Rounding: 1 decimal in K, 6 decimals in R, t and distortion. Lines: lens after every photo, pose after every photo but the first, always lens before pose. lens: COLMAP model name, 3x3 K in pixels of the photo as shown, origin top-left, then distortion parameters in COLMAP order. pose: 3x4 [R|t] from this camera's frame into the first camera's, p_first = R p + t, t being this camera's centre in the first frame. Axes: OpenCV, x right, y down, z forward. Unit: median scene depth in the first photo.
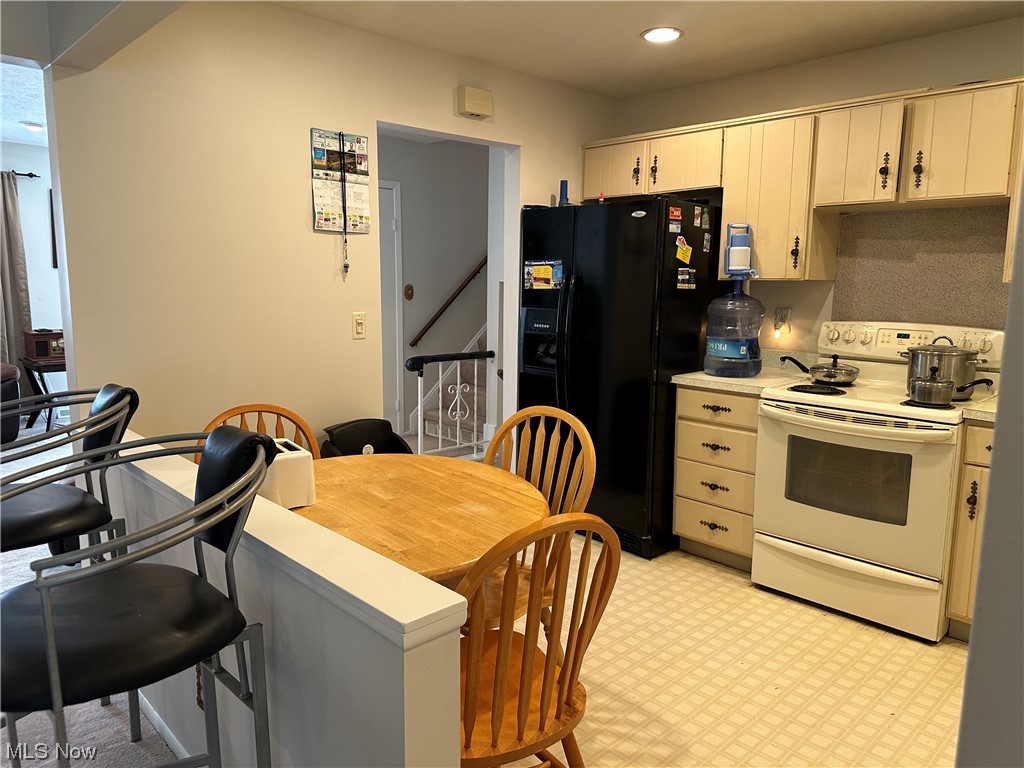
lens RADIAL K [[720.8, 0, 511.4], [0, 720.8, 384.8], [0, 0, 1]] dist [0.074009, -0.114888]
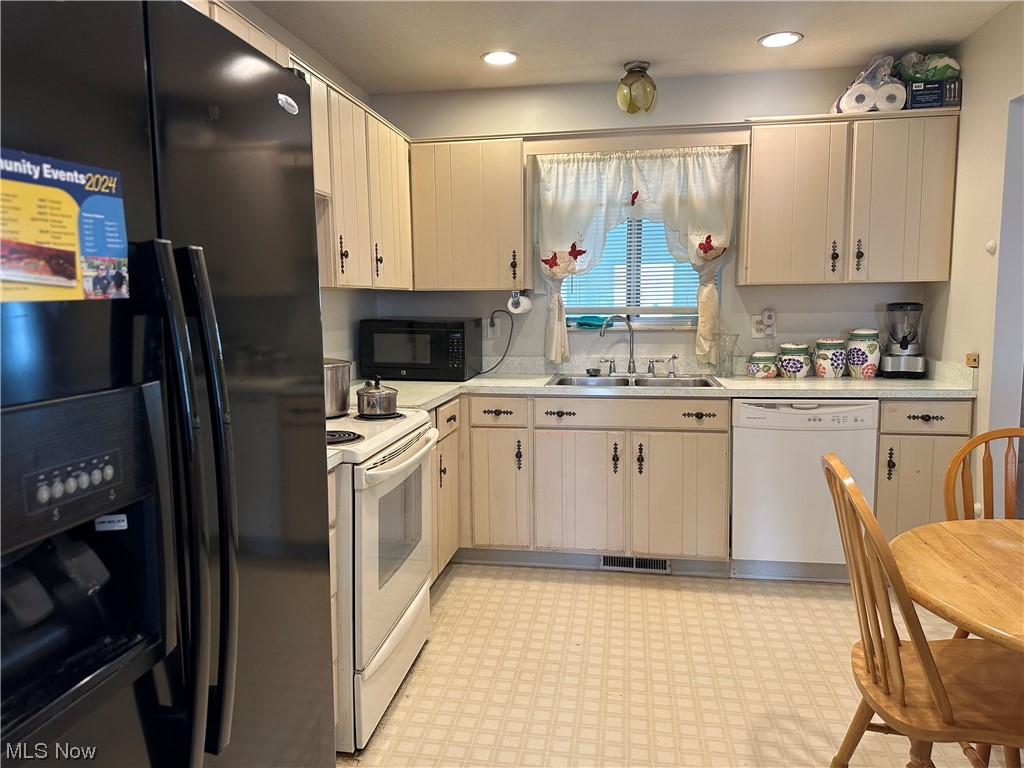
lens RADIAL K [[720.8, 0, 505.3], [0, 720.8, 381.8], [0, 0, 1]] dist [0.074009, -0.114888]
pose [[-0.595124, -0.096812, 0.797781, -0.287610], [0.118295, 0.971350, 0.206120, -0.206625], [-0.794879, 0.217041, -0.566622, 1.524313]]
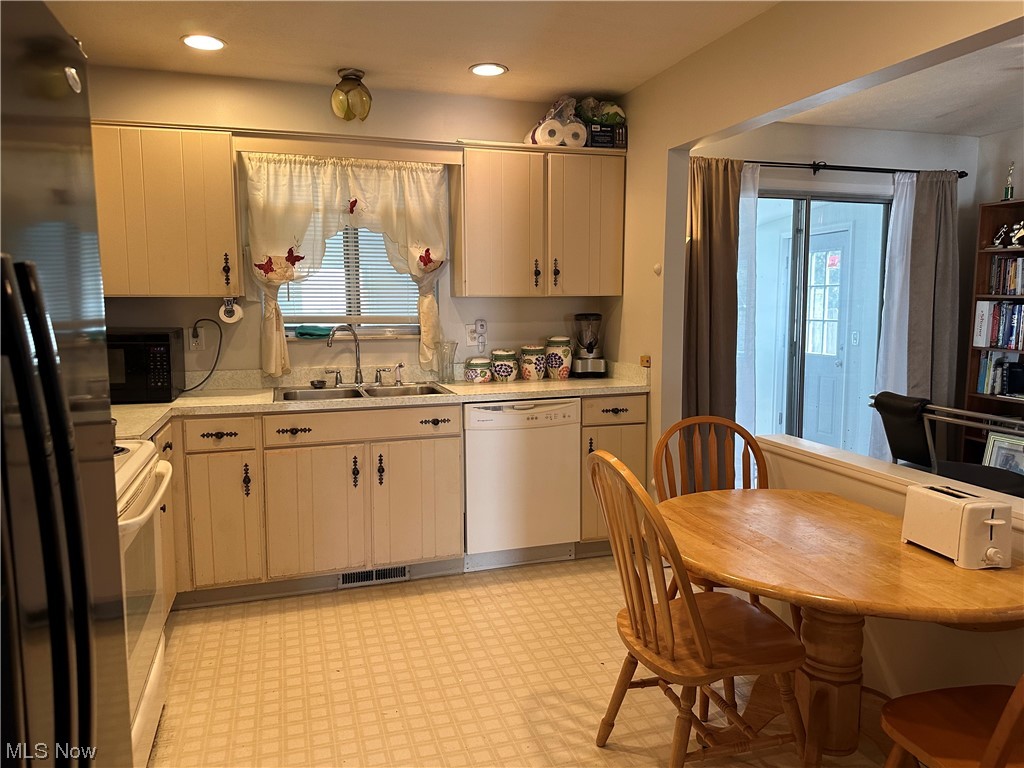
lens RADIAL K [[720.8, 0, 514.2], [0, 720.8, 380.8], [0, 0, 1]] dist [0.074009, -0.114888]
pose [[-0.897847, -0.058874, 0.436354, -0.180955], [0.054731, 0.968412, 0.243275, -0.231122], [-0.436893, 0.242306, -0.866264, 1.601287]]
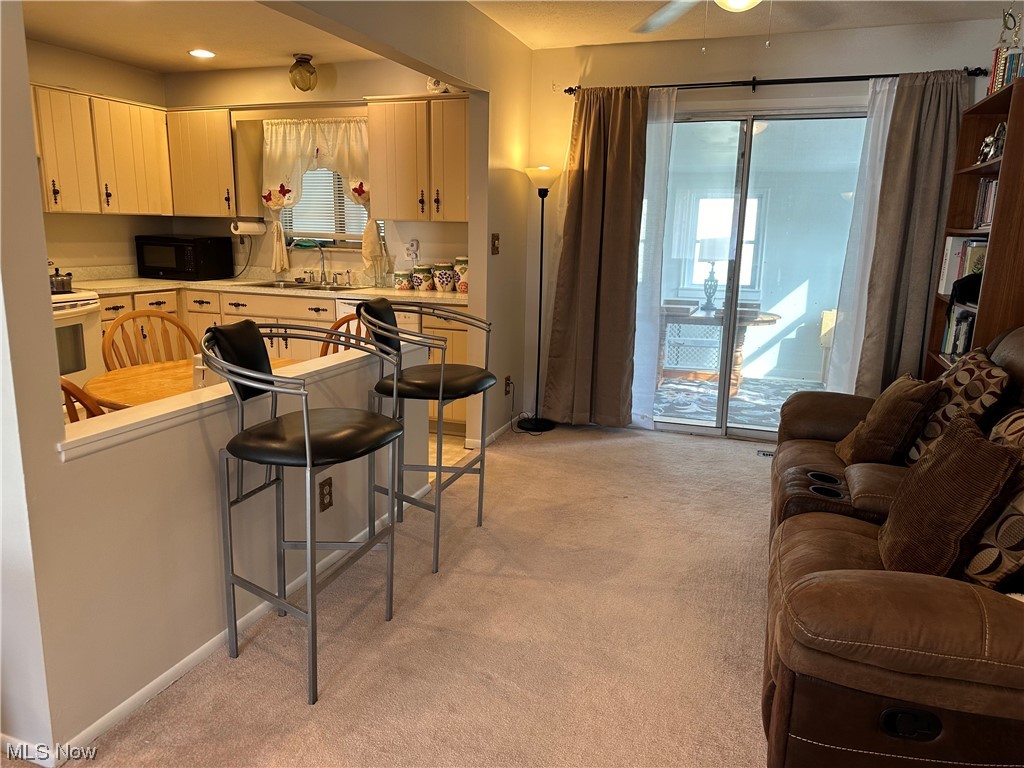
lens RADIAL K [[720.8, 0, 518.6], [0, 720.8, 381.8], [0, 0, 1]] dist [0.074009, -0.114888]
pose [[-0.446049, -0.206966, 0.870750, -1.356299], [0.102556, 0.954668, 0.279447, -0.135280], [-0.889113, 0.213948, -0.404603, 0.875443]]
